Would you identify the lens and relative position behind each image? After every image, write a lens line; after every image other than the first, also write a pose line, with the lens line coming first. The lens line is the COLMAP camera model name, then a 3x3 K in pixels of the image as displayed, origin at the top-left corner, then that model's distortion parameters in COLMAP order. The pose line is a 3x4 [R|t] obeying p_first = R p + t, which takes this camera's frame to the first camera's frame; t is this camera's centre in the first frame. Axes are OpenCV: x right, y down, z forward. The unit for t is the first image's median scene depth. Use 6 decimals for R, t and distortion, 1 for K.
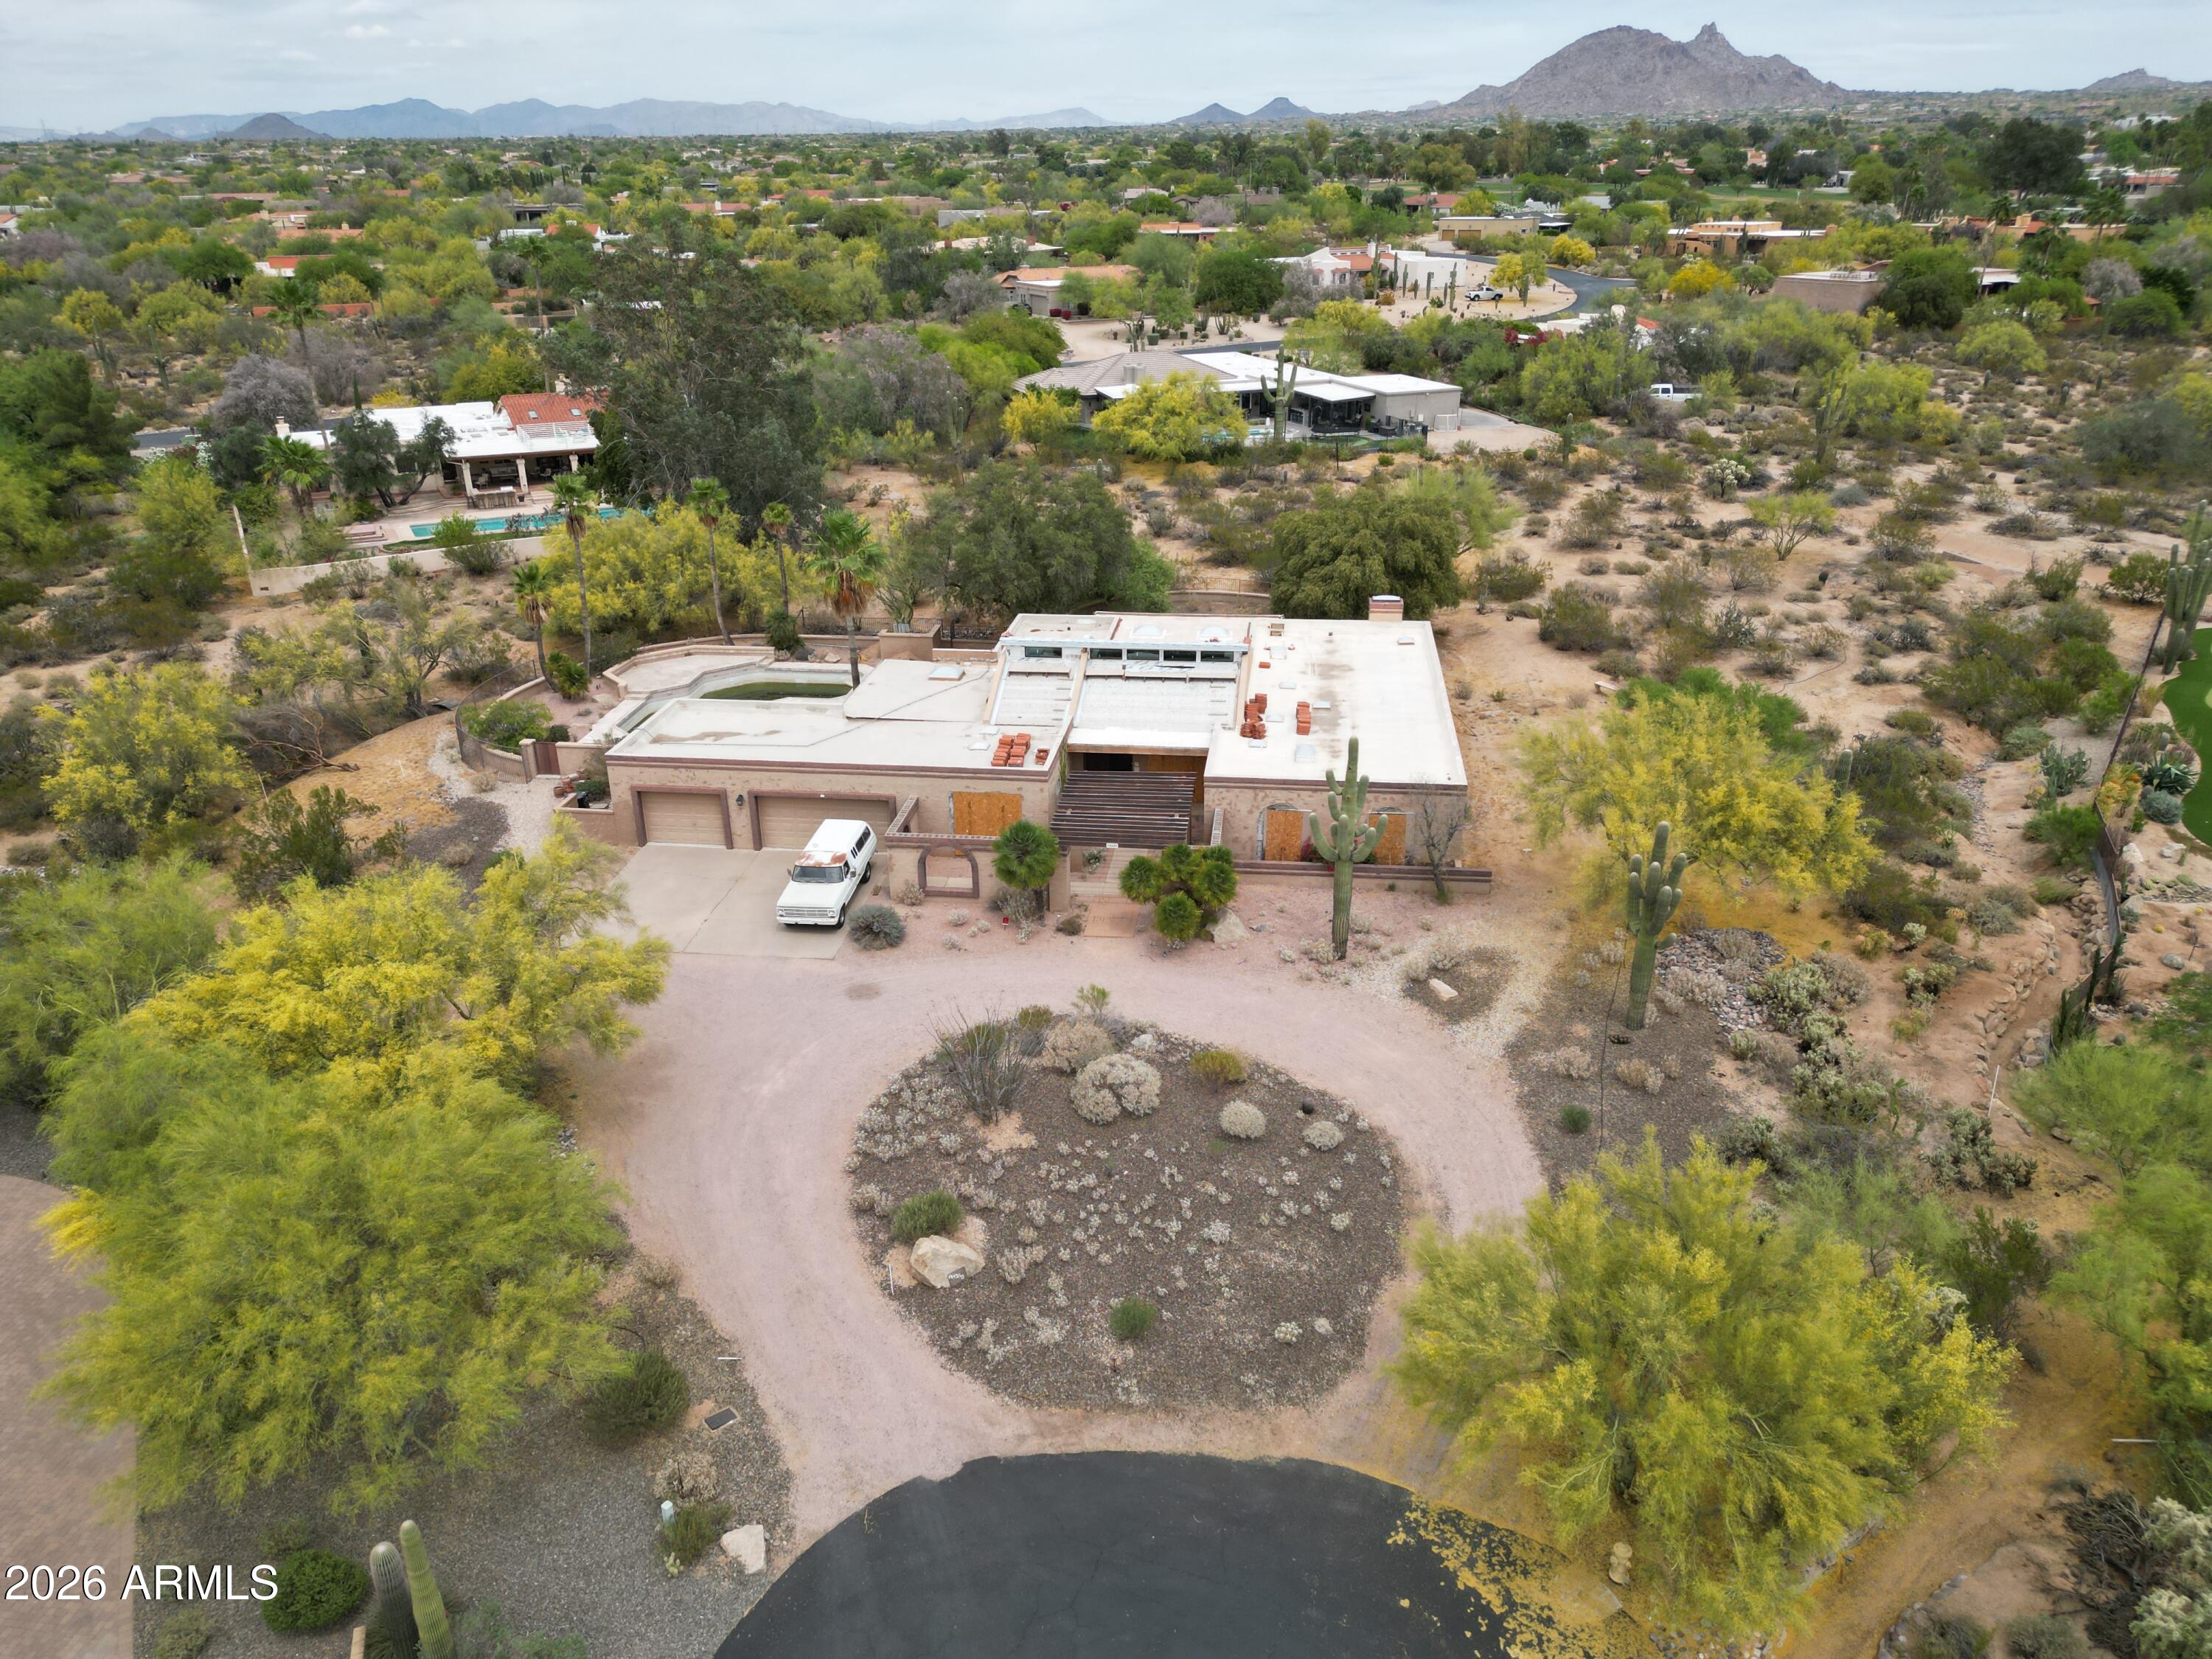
lens RADIAL K [[1560.6, 0, 1112.0], [0, 1560.6, 842.6], [0, 0, 1]] dist [0.066472, -0.065270]
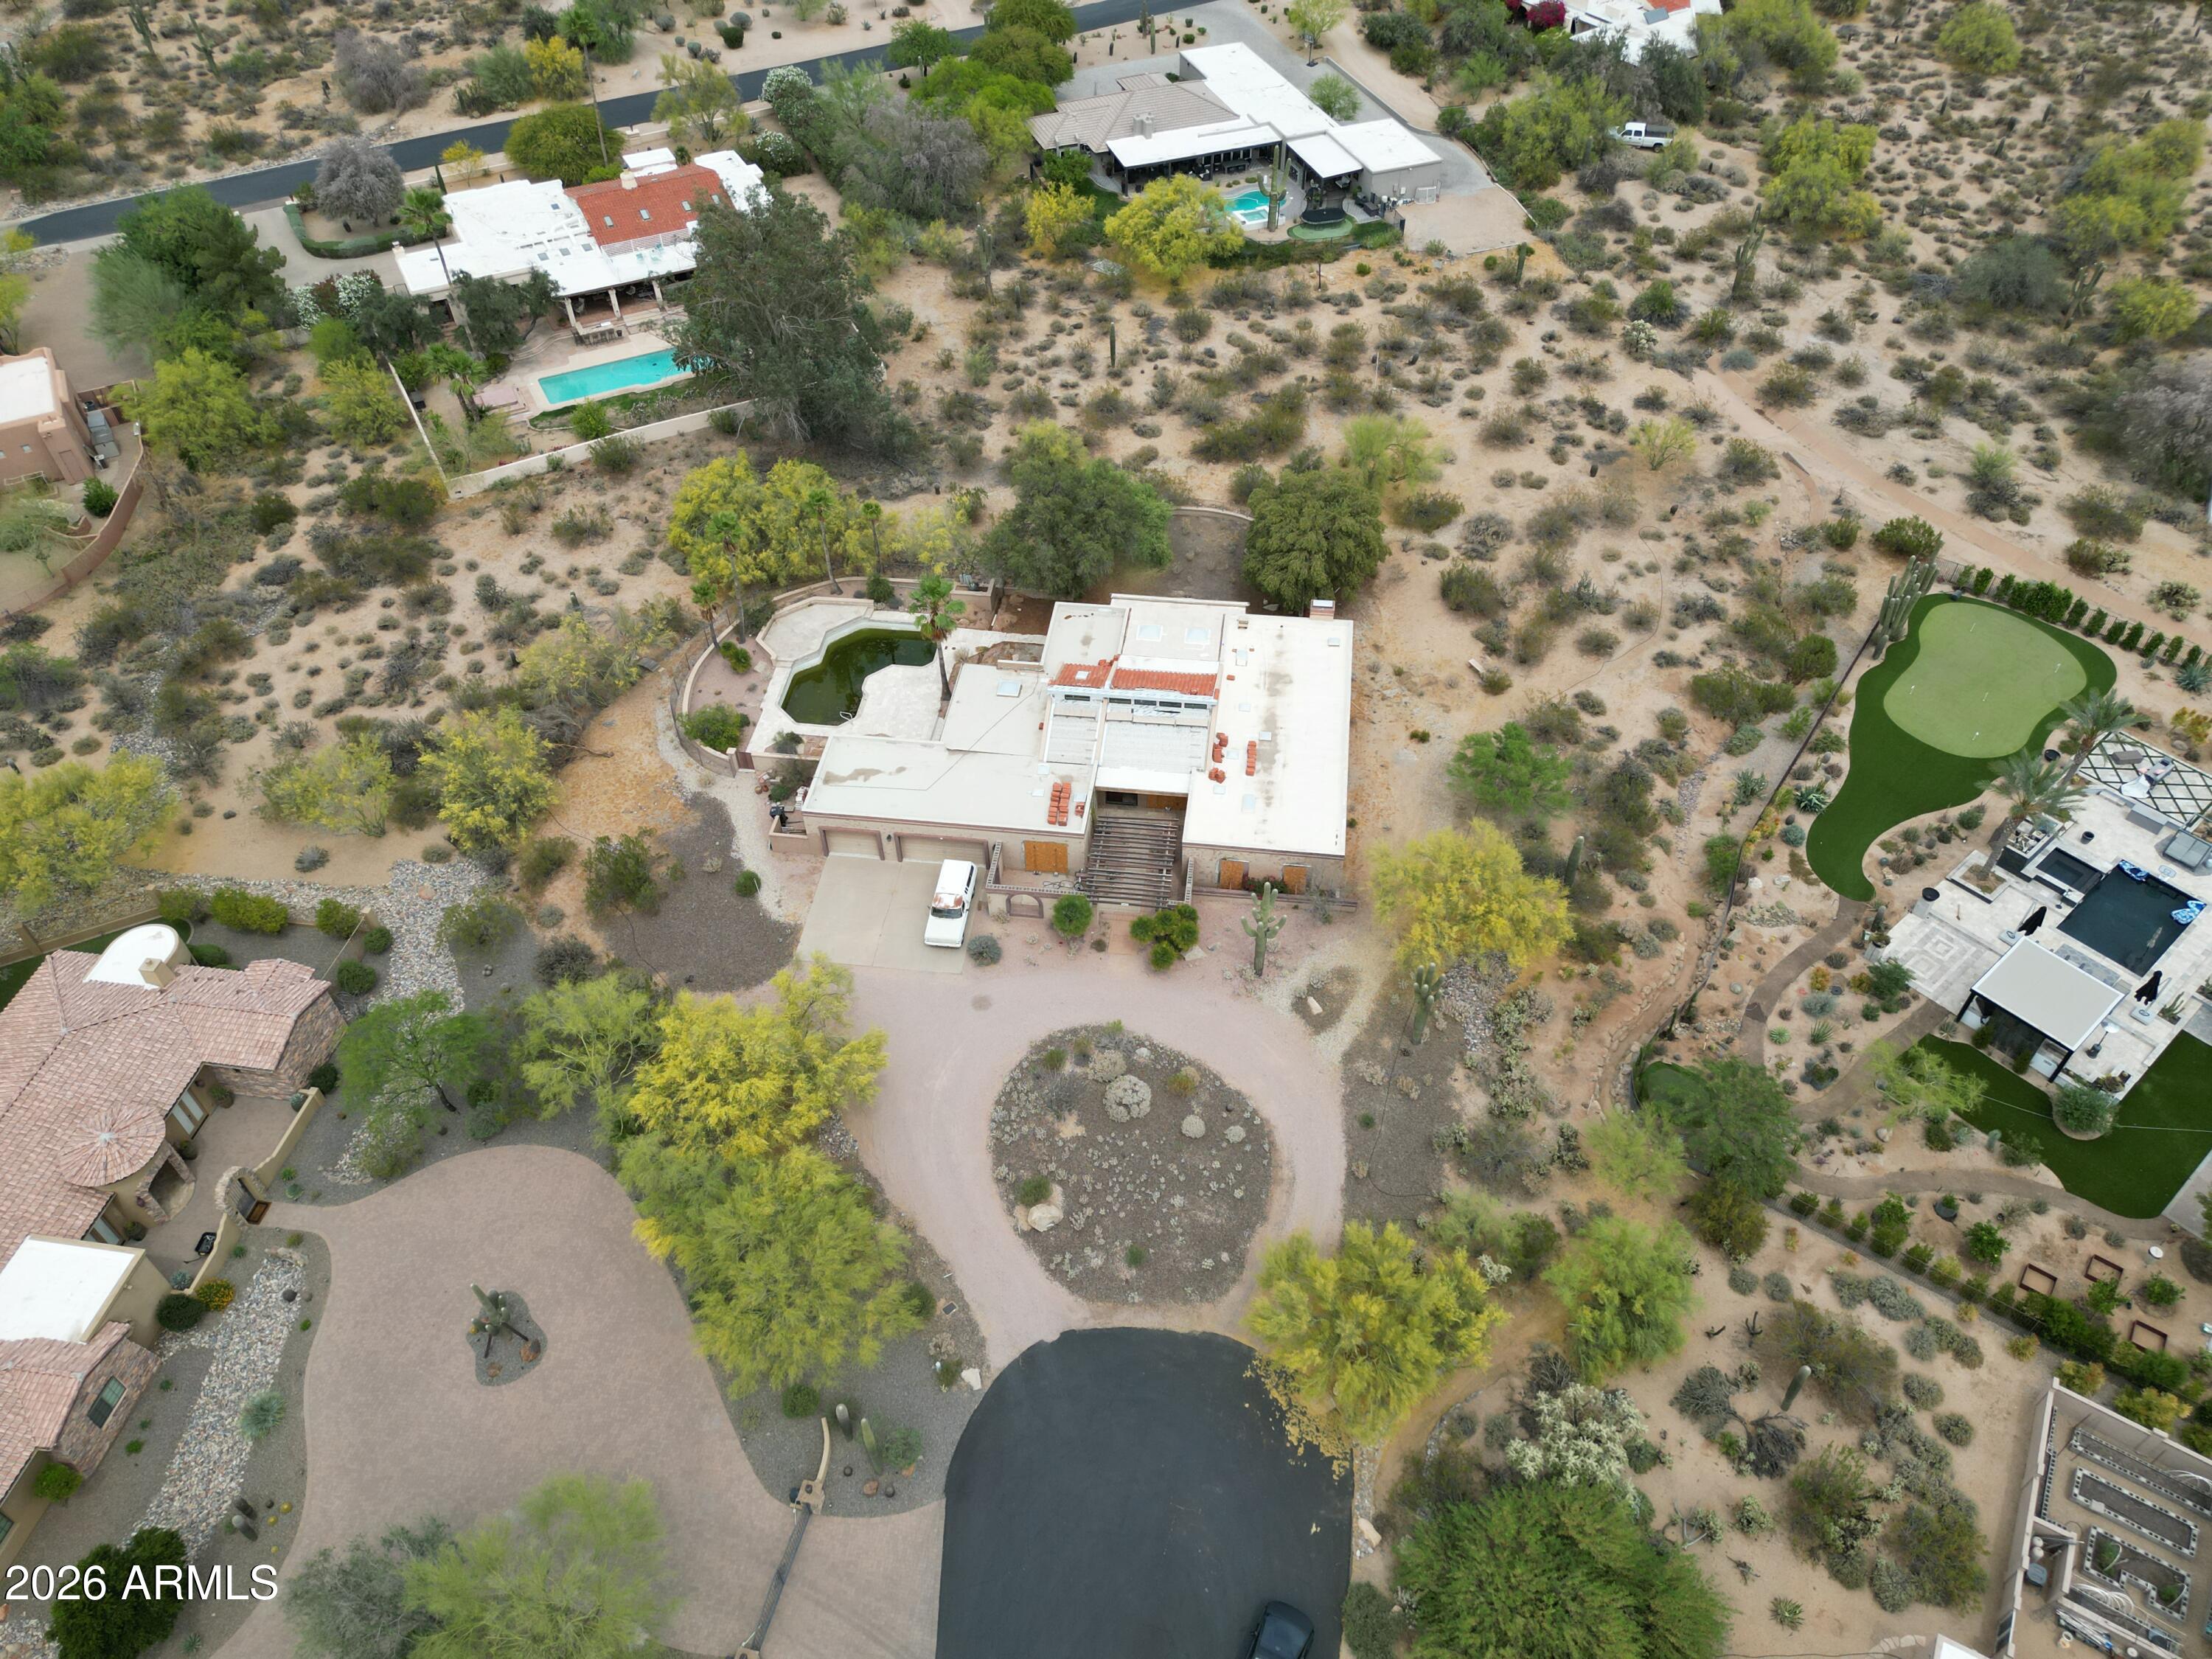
lens RADIAL K [[1560.6, 0, 1112.0], [0, 1560.6, 842.6], [0, 0, 1]] dist [0.066472, -0.065270]
pose [[0.999988, 0.000134, -0.004940, -0.007289], [0.001781, 0.922710, 0.385490, -0.917776], [0.004610, -0.385494, 0.922699, -0.660519]]
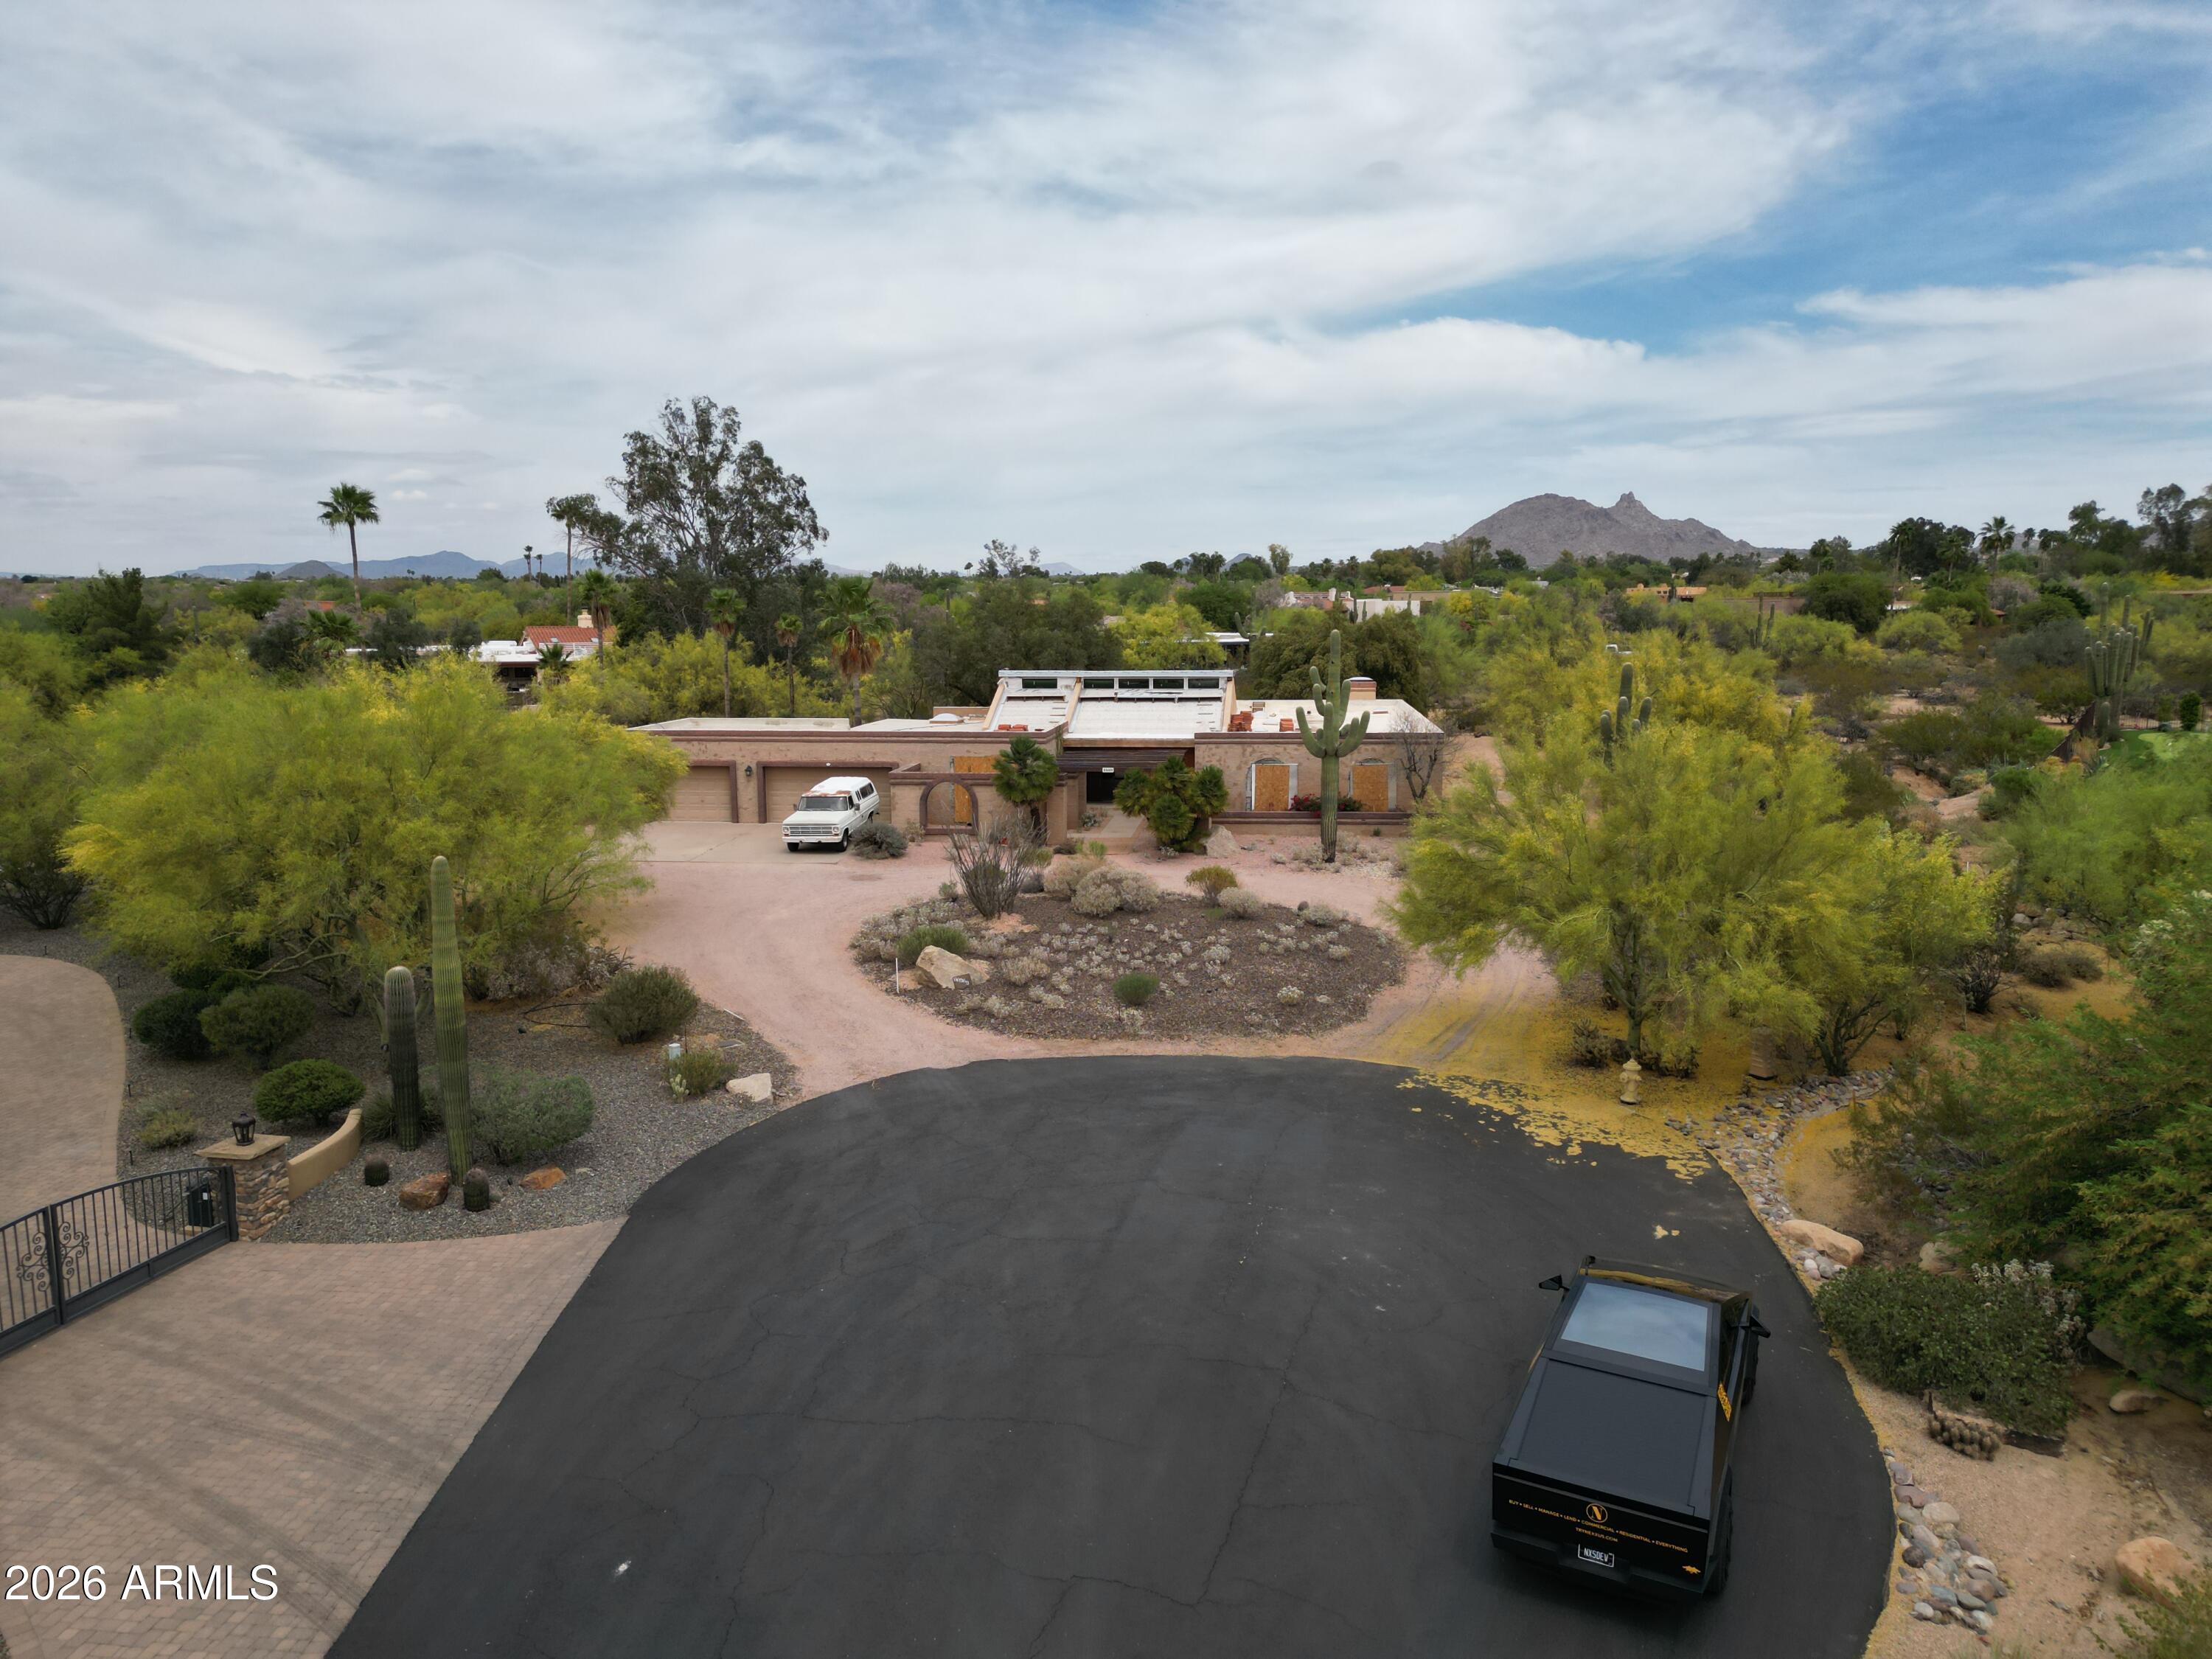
lens RADIAL K [[1560.6, 0, 1112.0], [0, 1560.6, 842.6], [0, 0, 1]] dist [0.066472, -0.065270]
pose [[0.999897, 0.002800, 0.014042, -0.015379], [0.000916, 0.966168, -0.257912, 0.419985], [-0.014289, 0.257899, 0.966066, 0.004400]]
